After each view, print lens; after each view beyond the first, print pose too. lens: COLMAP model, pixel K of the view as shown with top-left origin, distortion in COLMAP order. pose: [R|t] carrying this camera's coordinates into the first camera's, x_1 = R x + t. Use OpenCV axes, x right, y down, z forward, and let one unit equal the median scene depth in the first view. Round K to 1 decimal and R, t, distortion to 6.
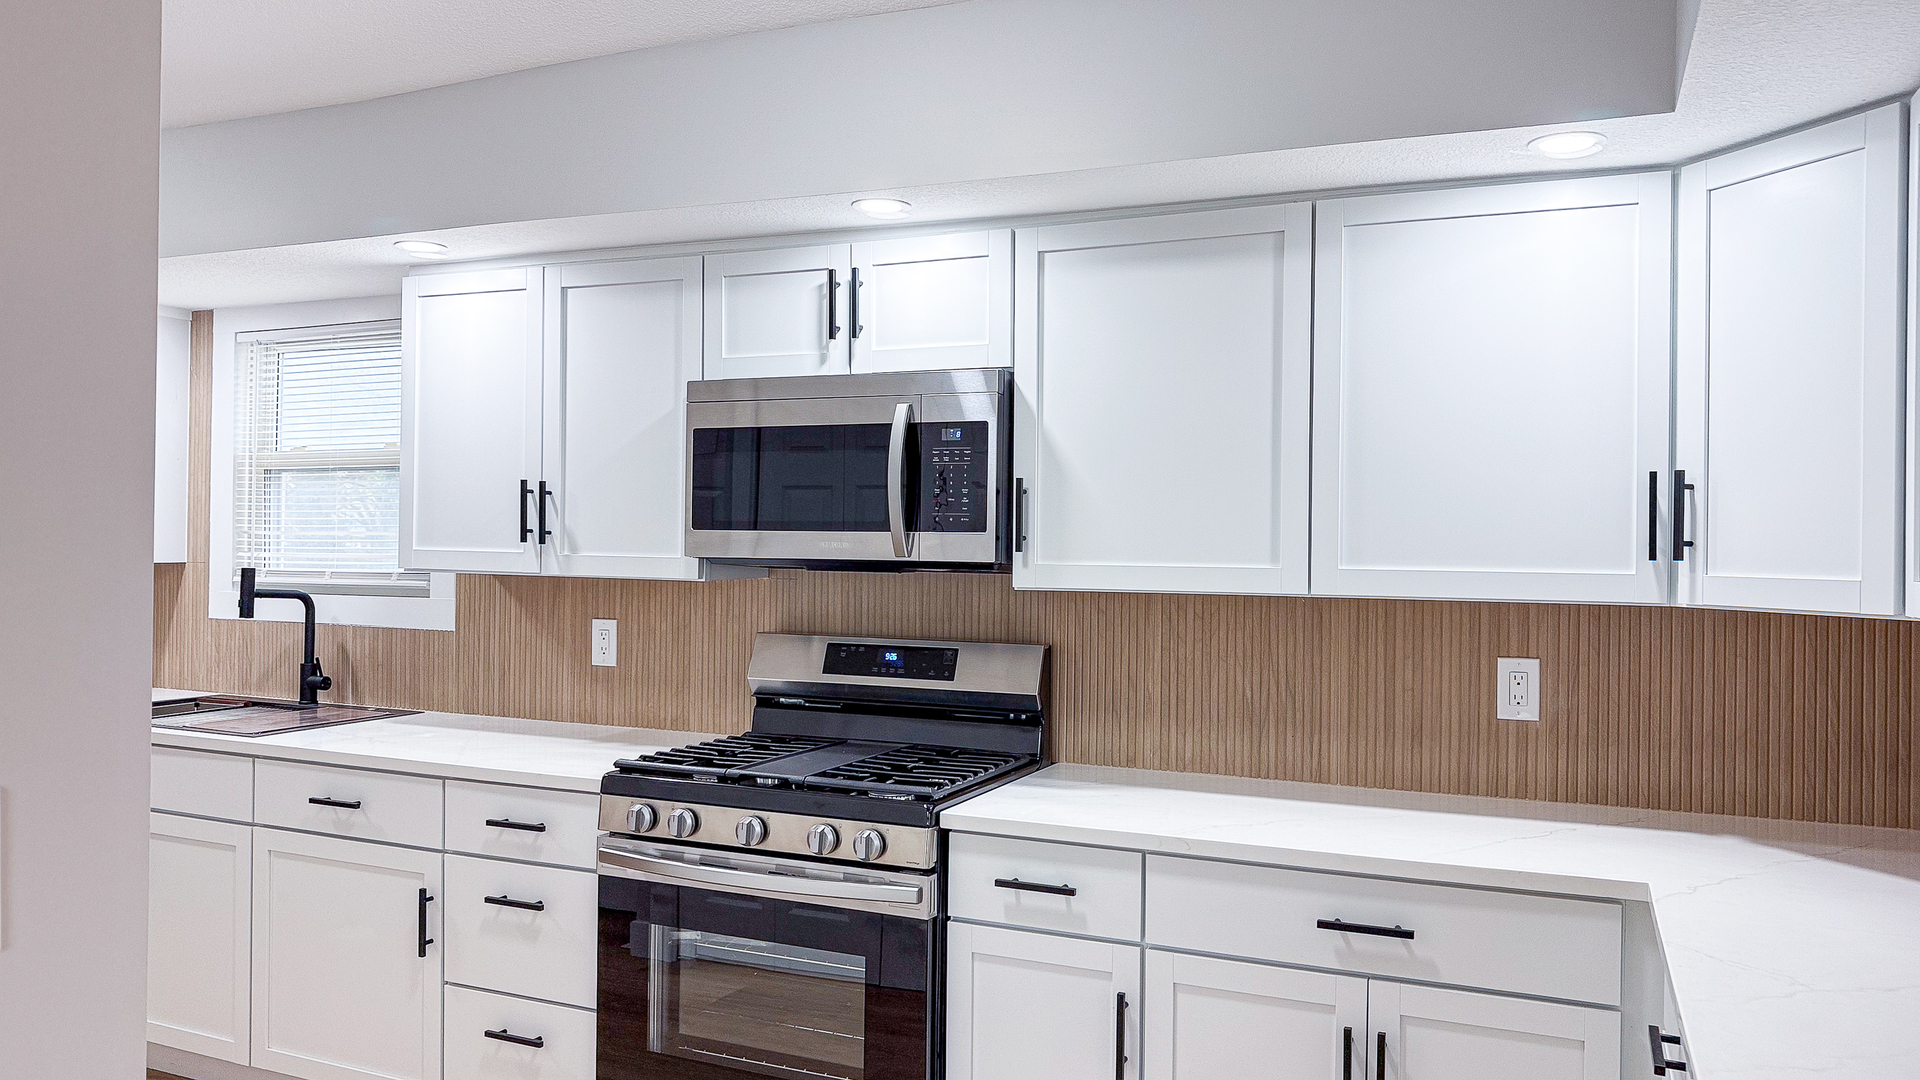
lens RADIAL K [[1358.5, 0, 960.0], [0, 1358.5, 540.0], [0, 0, 1]] dist [0.038329, -0.079024]
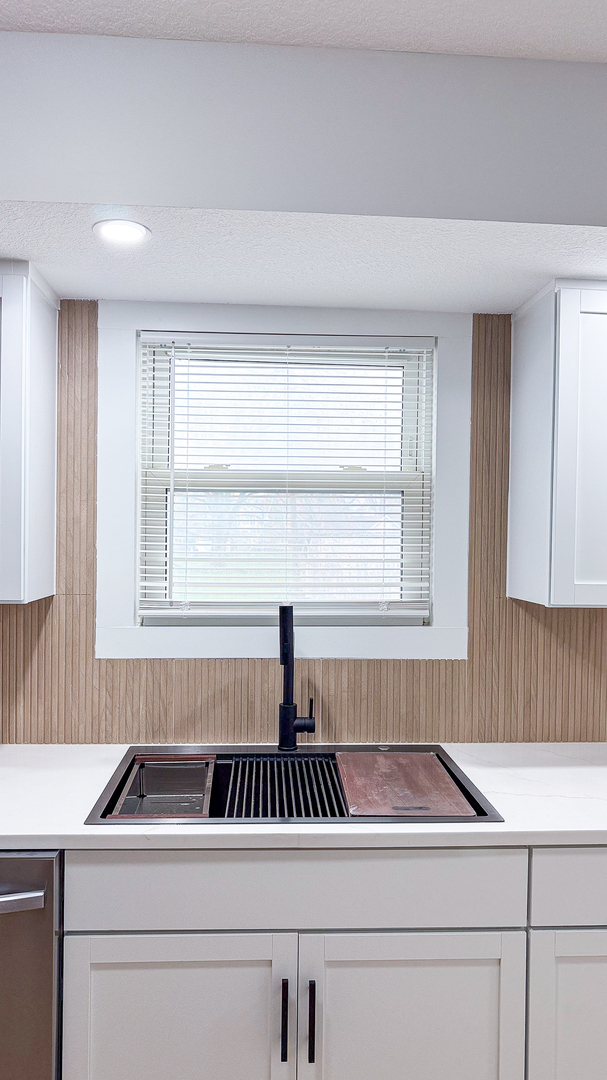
lens RADIAL K [[790.0, 0, 303.5], [0, 790.0, 540.0], [0, 0, 1]] dist [0.000606, 0.008221]
pose [[0.891793, -0.010557, 0.452321, -0.951235], [0.001935, 0.999808, 0.019520, -0.039922], [-0.452440, -0.016533, 0.891642, 0.713123]]
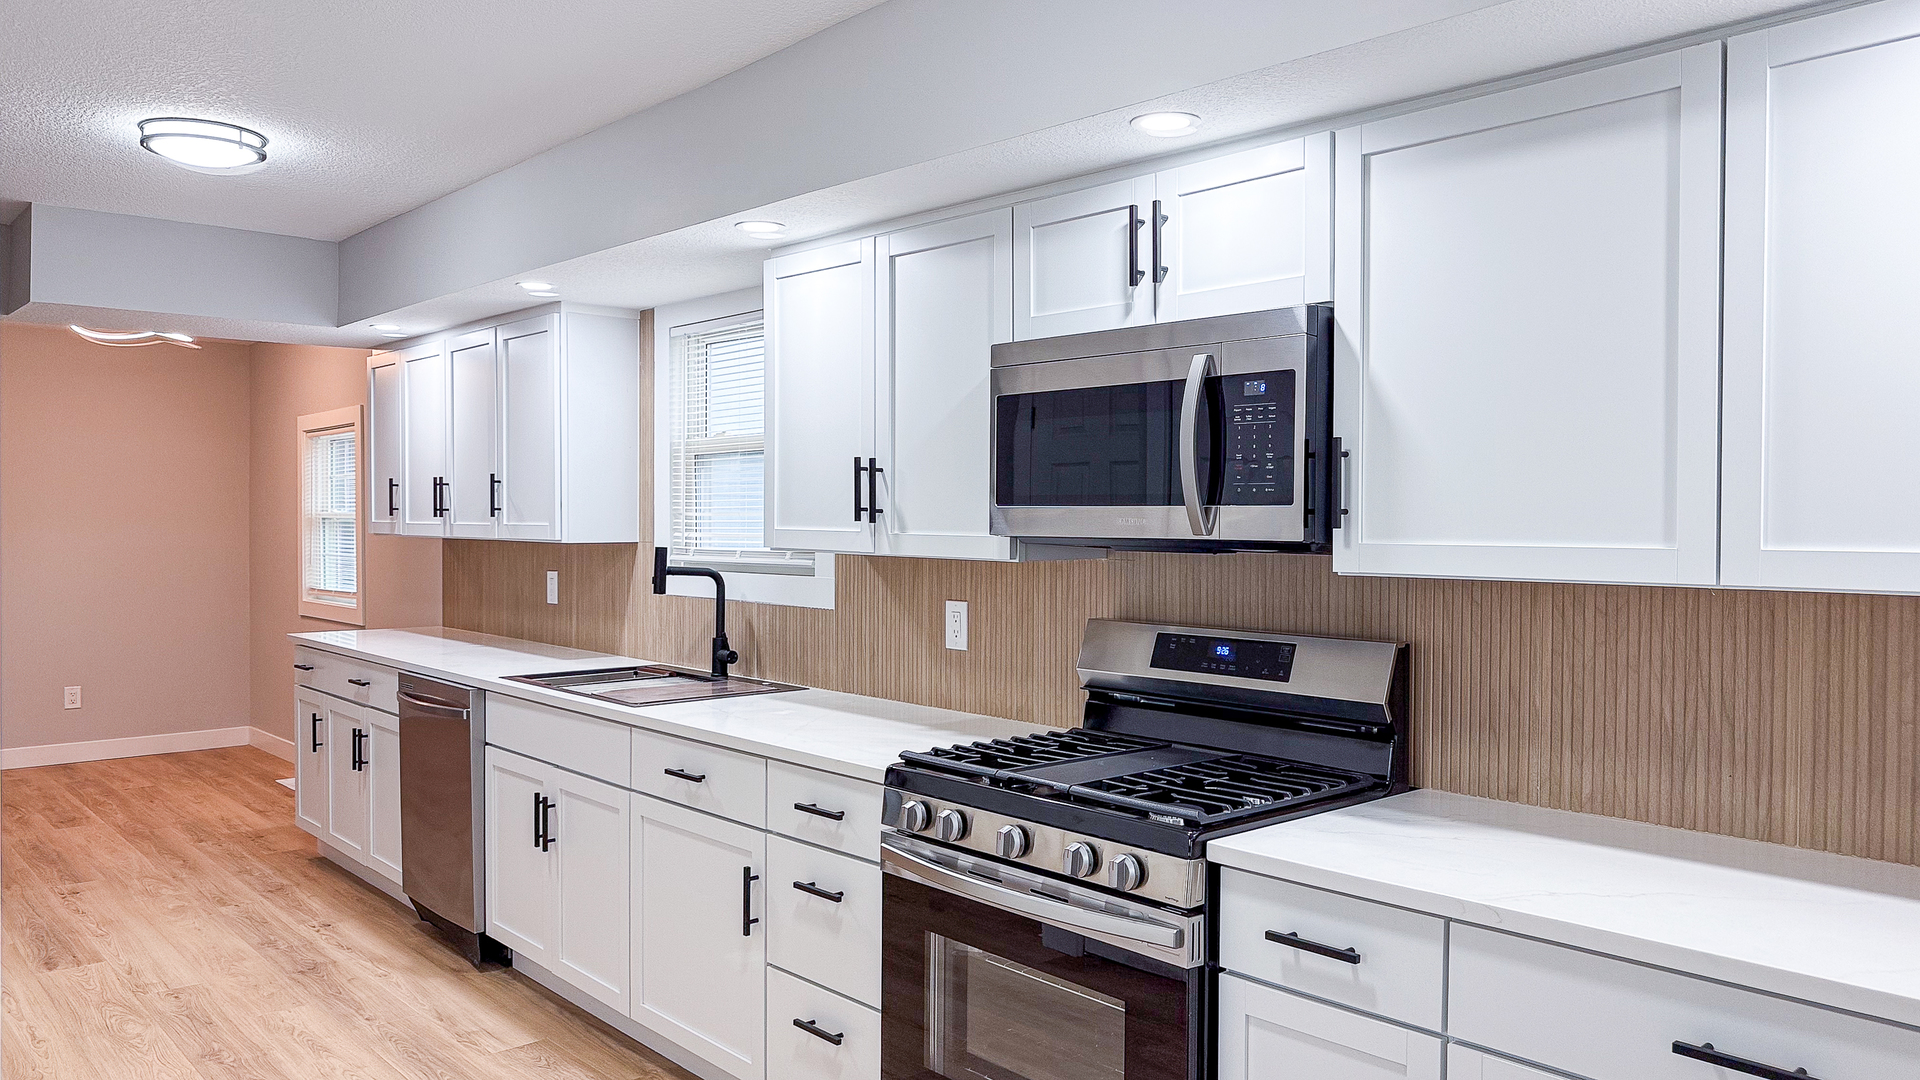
lens RADIAL K [[1358.5, 0, 960.0], [0, 1358.5, 540.0], [0, 0, 1]] dist [0.038329, -0.079024]
pose [[0.917449, -0.000765, -0.397853, 0.149310], [0.006508, 0.999893, 0.013085, 0.003270], [0.397801, -0.014594, 0.917356, 0.150300]]
